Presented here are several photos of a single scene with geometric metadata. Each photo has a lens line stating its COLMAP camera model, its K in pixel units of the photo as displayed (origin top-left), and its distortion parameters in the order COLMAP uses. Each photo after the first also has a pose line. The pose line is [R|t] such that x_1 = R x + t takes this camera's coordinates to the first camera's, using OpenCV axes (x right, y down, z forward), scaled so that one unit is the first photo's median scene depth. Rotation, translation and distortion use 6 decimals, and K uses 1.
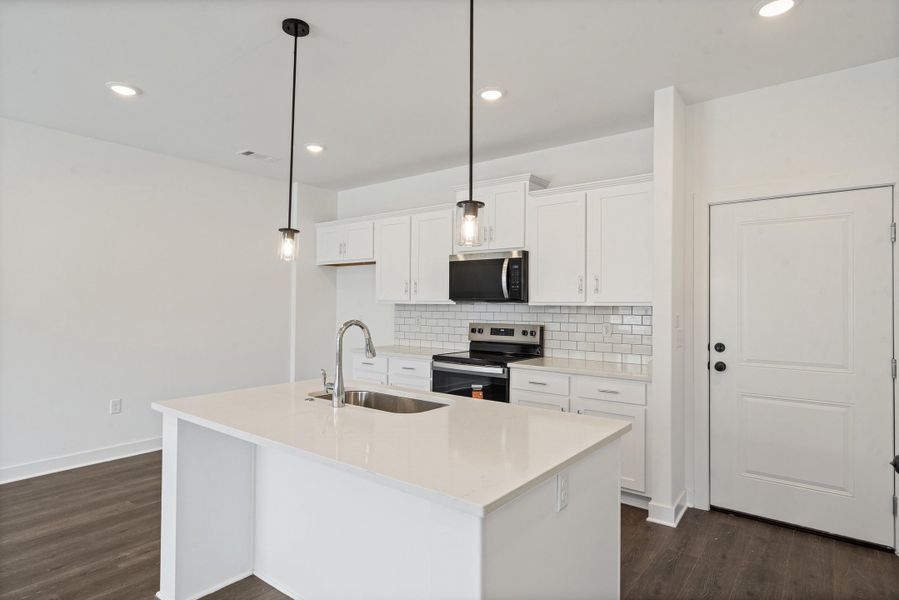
lens RADIAL K [[497.9, 0, 445.5], [0, 497.9, 297.1], [0, 0, 1]] dist [-0.001088, 0.000038]
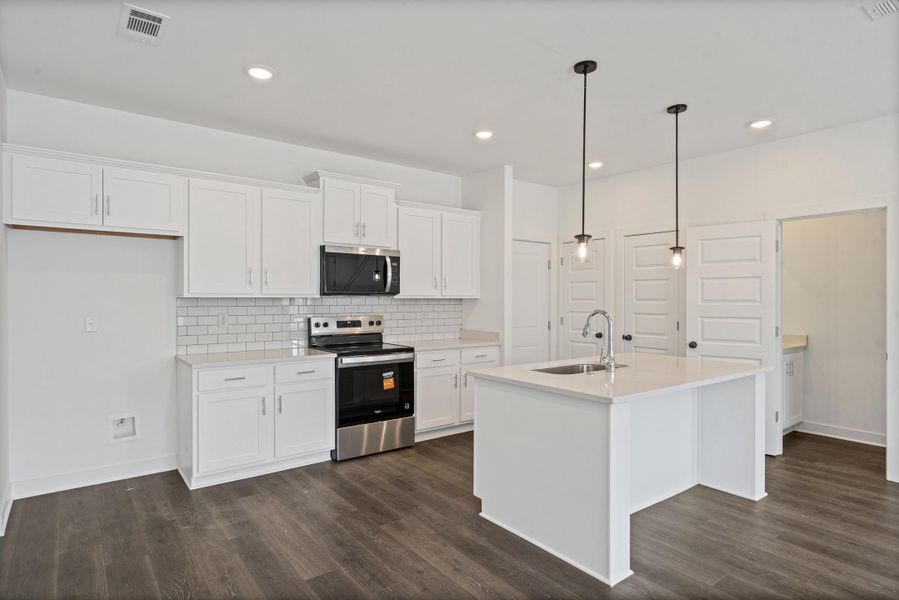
lens RADIAL K [[497.9, 0, 445.5], [0, 497.9, 297.1], [0, 0, 1]] dist [-0.001088, 0.000038]
pose [[0.242249, -0.004424, 0.970204, -0.913968], [-0.013798, 0.999873, 0.008004, 0.002862], [-0.970116, -0.015326, 0.242157, 0.601150]]
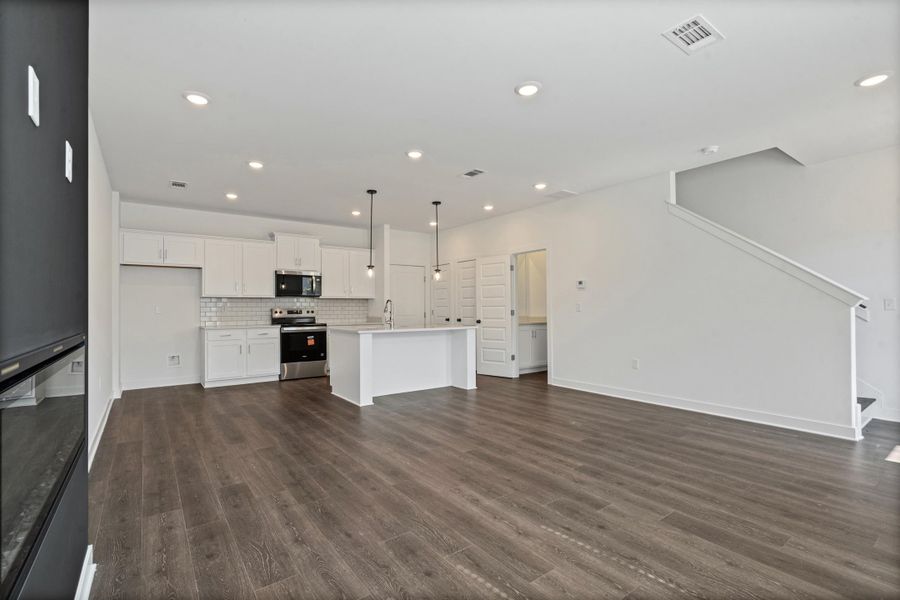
lens RADIAL K [[413.0, 0, 442.6], [0, 413.0, 303.7], [0, 0, 1]] dist [-0.001405, 0.000216]
pose [[0.273045, 0.002100, 0.961999, -1.381255], [-0.002507, 0.999996, -0.001471, 0.040642], [-0.961998, -0.002010, 0.273049, 0.008531]]
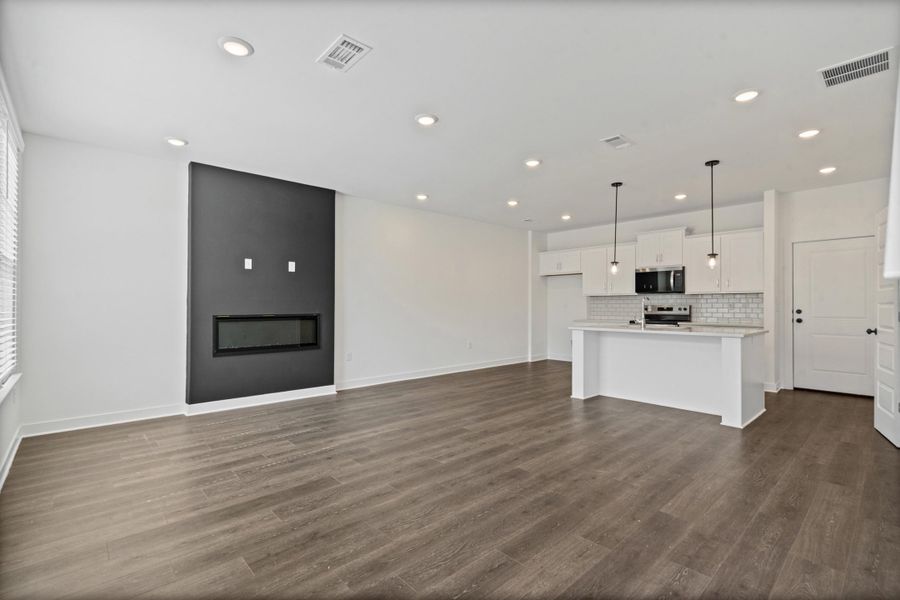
lens RADIAL K [[413.0, 0, 442.6], [0, 413.0, 303.7], [0, 0, 1]] dist [-0.001405, 0.000216]
pose [[0.984482, -0.008737, -0.175267, -0.482270], [0.010016, 0.999929, 0.006413, 0.033252], [0.175198, -0.008068, 0.984500, -0.755228]]
